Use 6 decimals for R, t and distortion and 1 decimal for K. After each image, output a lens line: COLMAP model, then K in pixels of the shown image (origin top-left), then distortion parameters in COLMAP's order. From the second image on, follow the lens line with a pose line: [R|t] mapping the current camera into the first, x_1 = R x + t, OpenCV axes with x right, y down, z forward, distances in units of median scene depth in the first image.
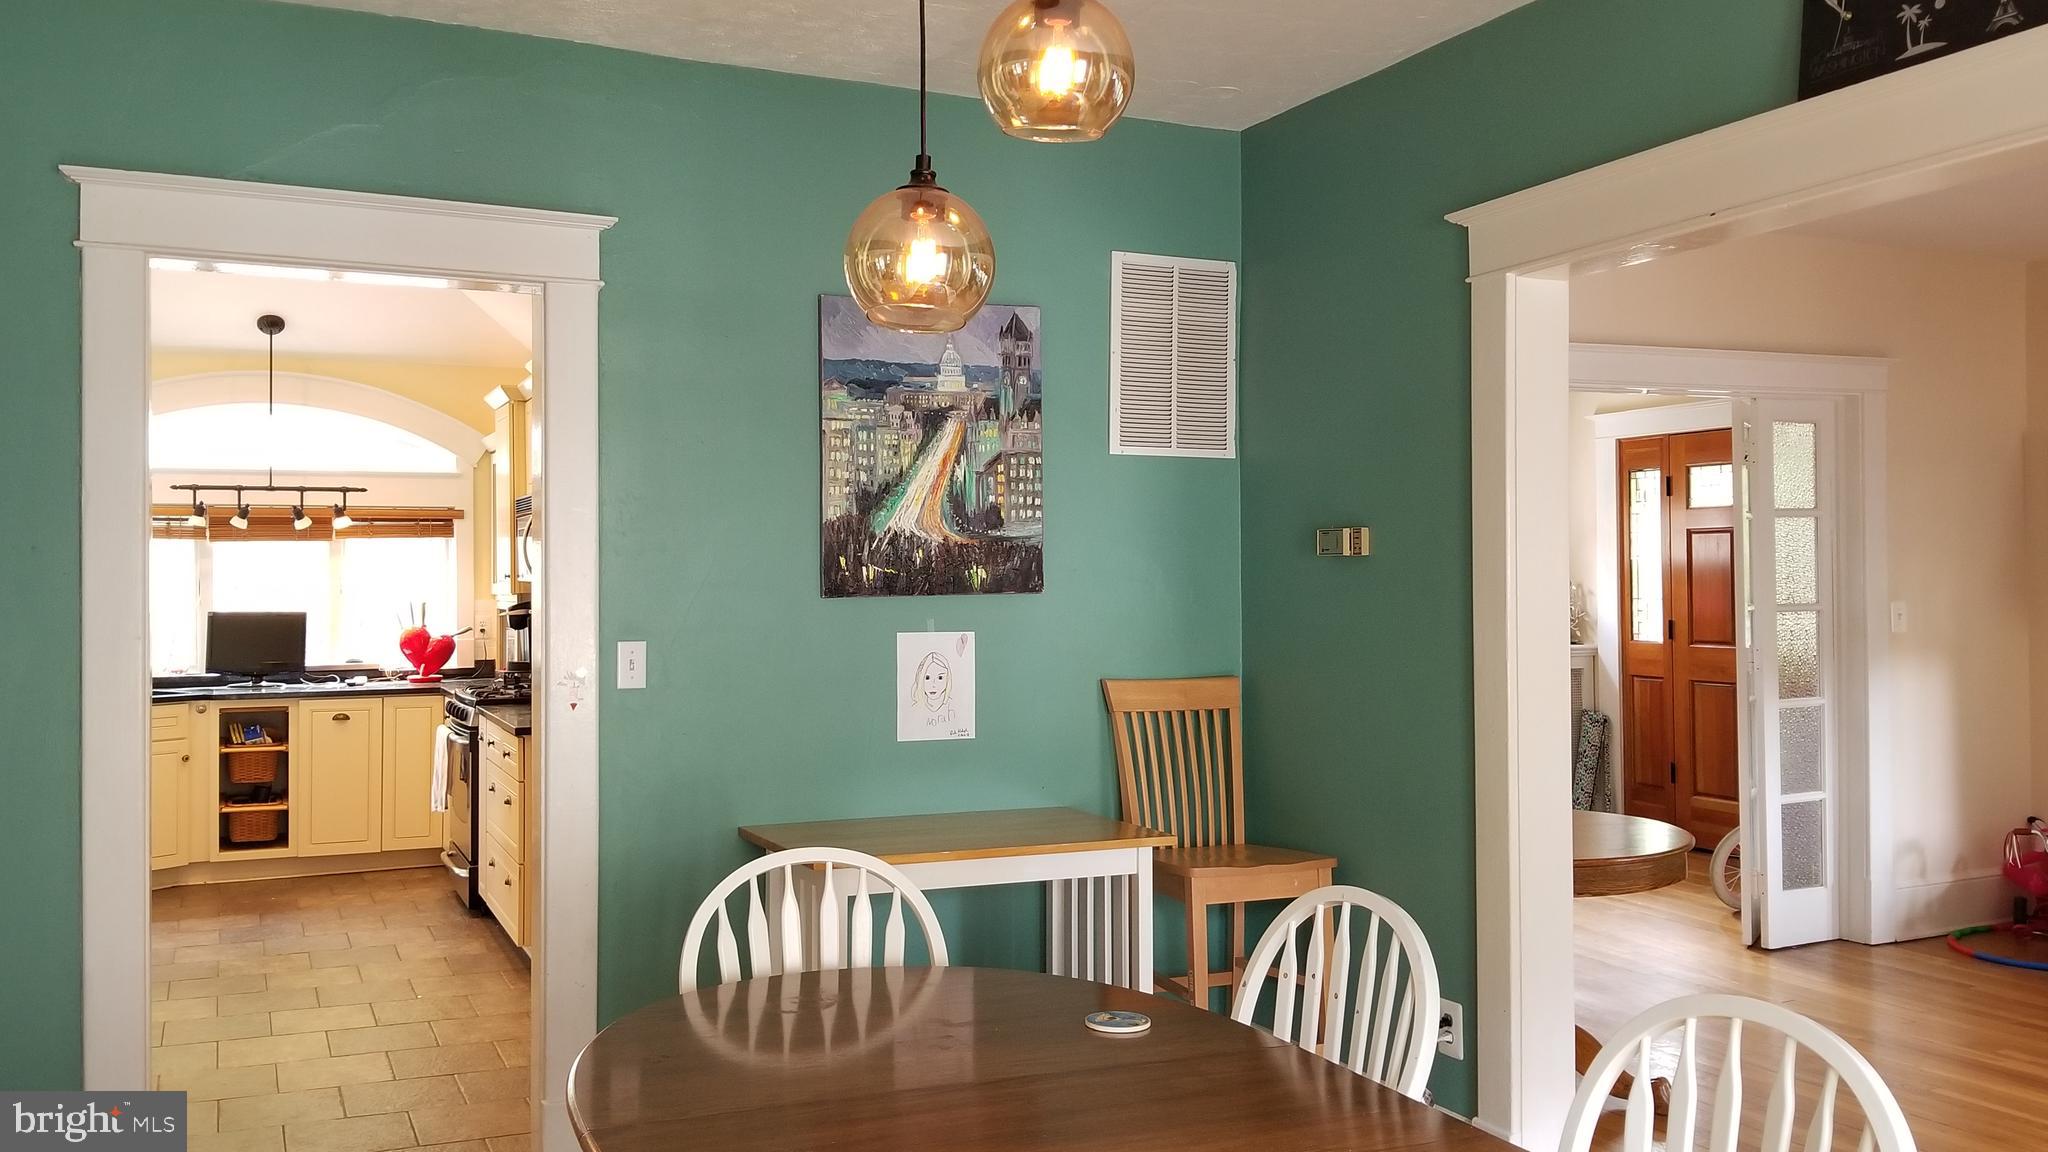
lens RADIAL K [[1645.4, 0, 1024.3], [0, 1645.4, 555.7], [0, 0, 1]] dist [0.055834, -0.121437]
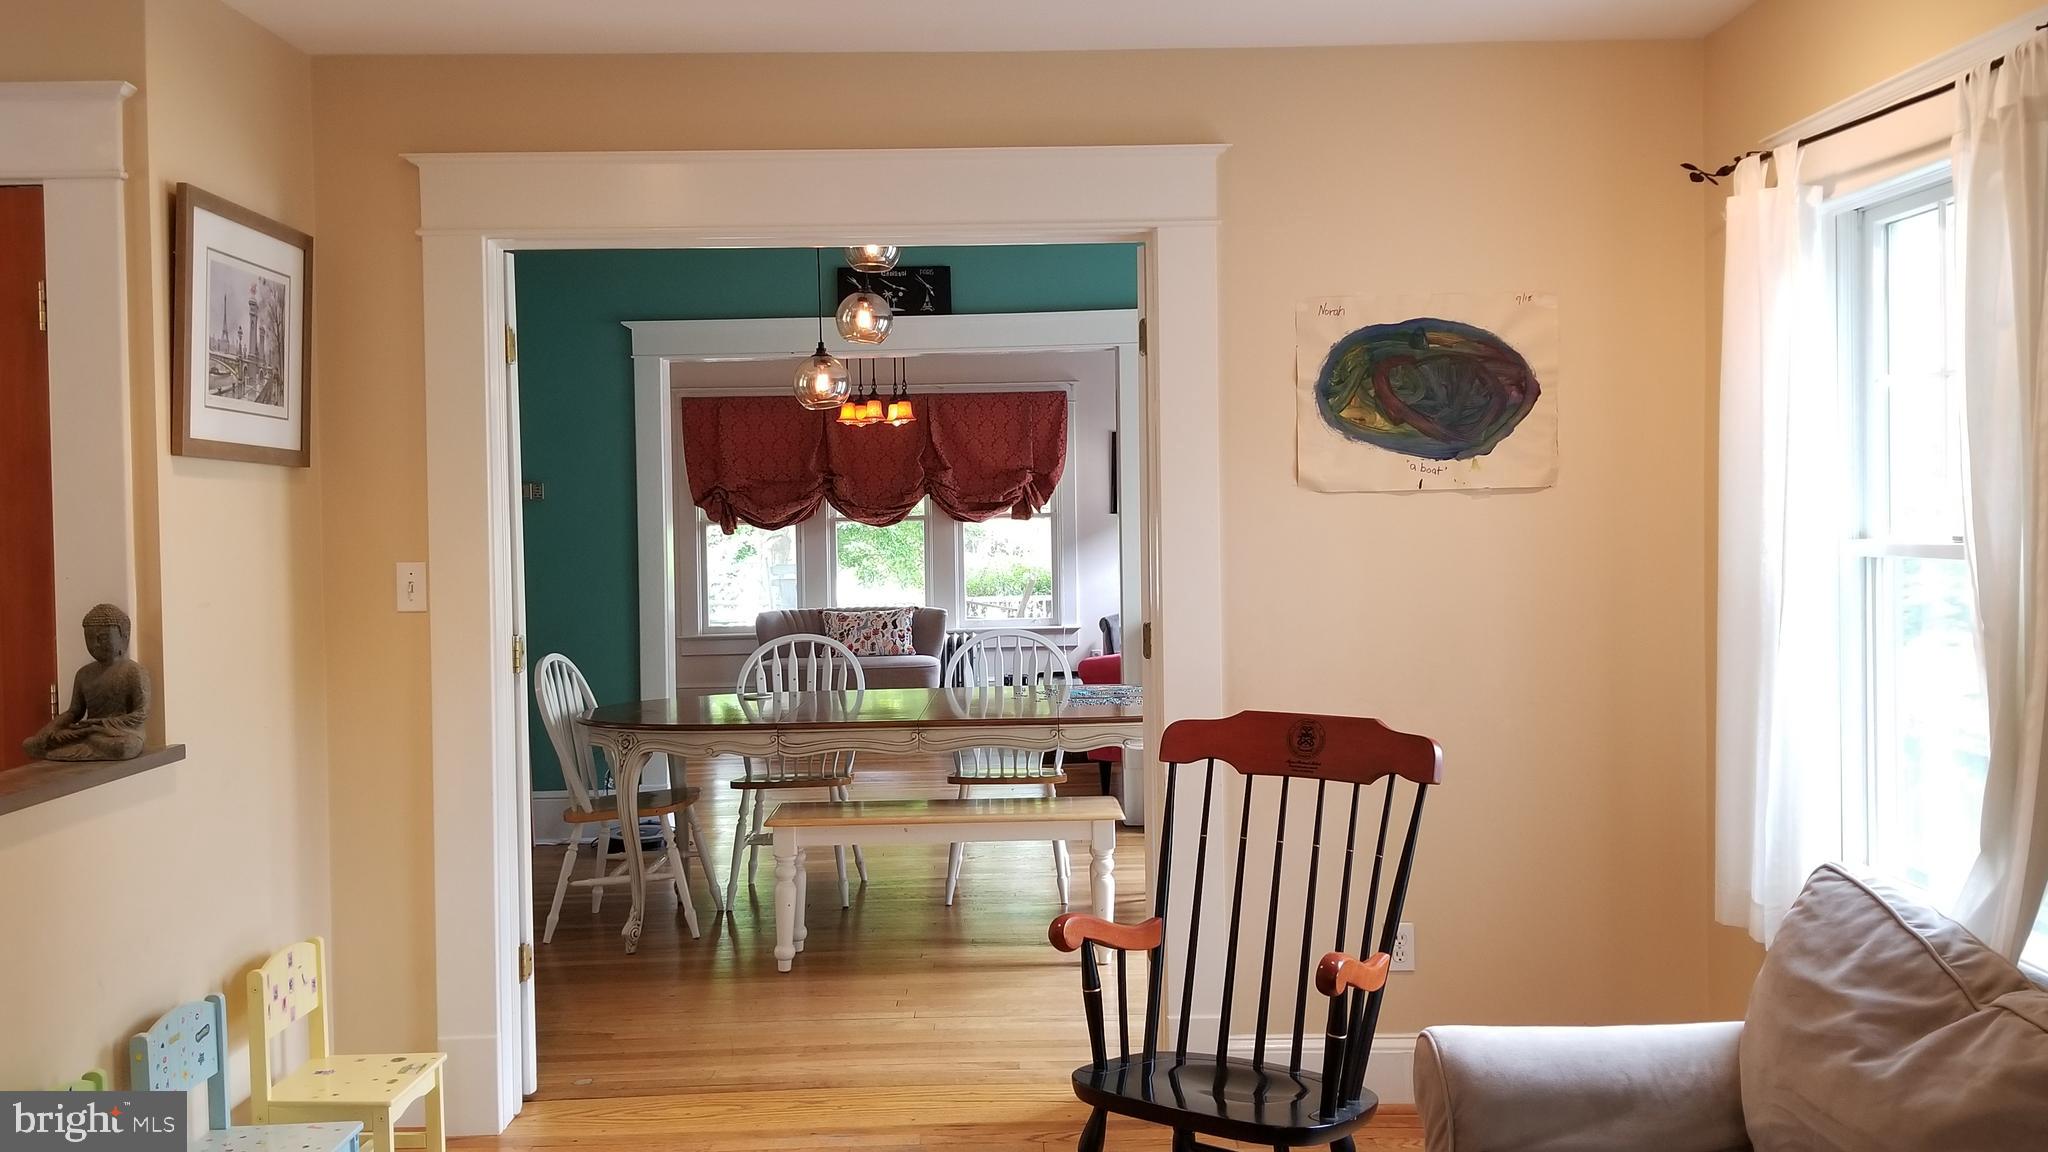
lens RADIAL K [[1645.4, 0, 1024.3], [0, 1645.4, 555.7], [0, 0, 1]] dist [0.055834, -0.121437]
pose [[0.383015, -0.033827, 0.923122, -0.685001], [0.001461, 0.999350, 0.036014, -0.003109], [-0.923741, -0.012445, 0.382816, -0.062722]]
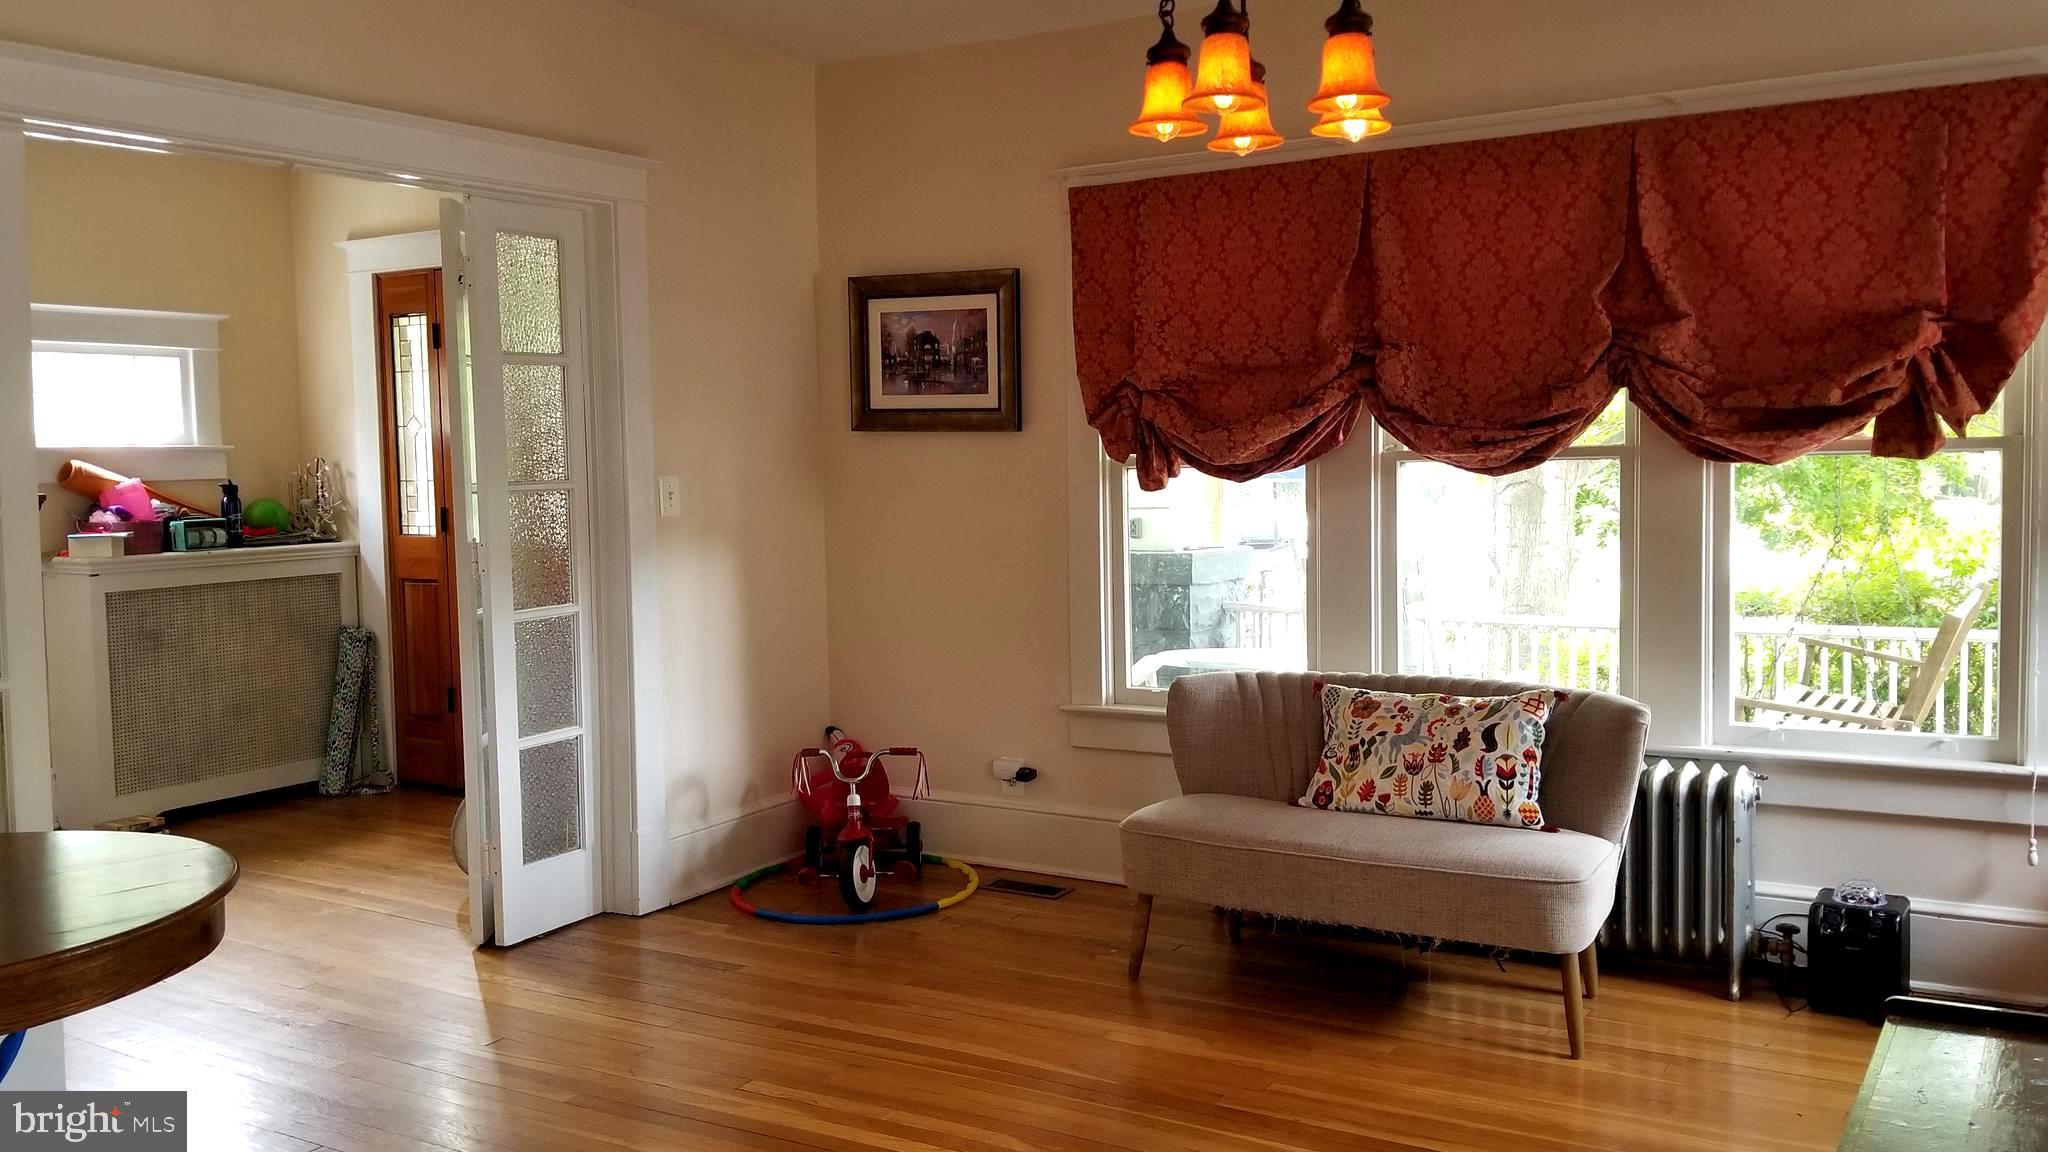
lens RADIAL K [[1645.4, 0, 1024.3], [0, 1645.4, 555.7], [0, 0, 1]] dist [0.055834, -0.121437]
pose [[0.815733, -0.044456, 0.576717, 0.213226], [0.005817, 0.997622, 0.068675, 0.012584], [-0.578399, -0.052666, 0.814052, 0.262833]]
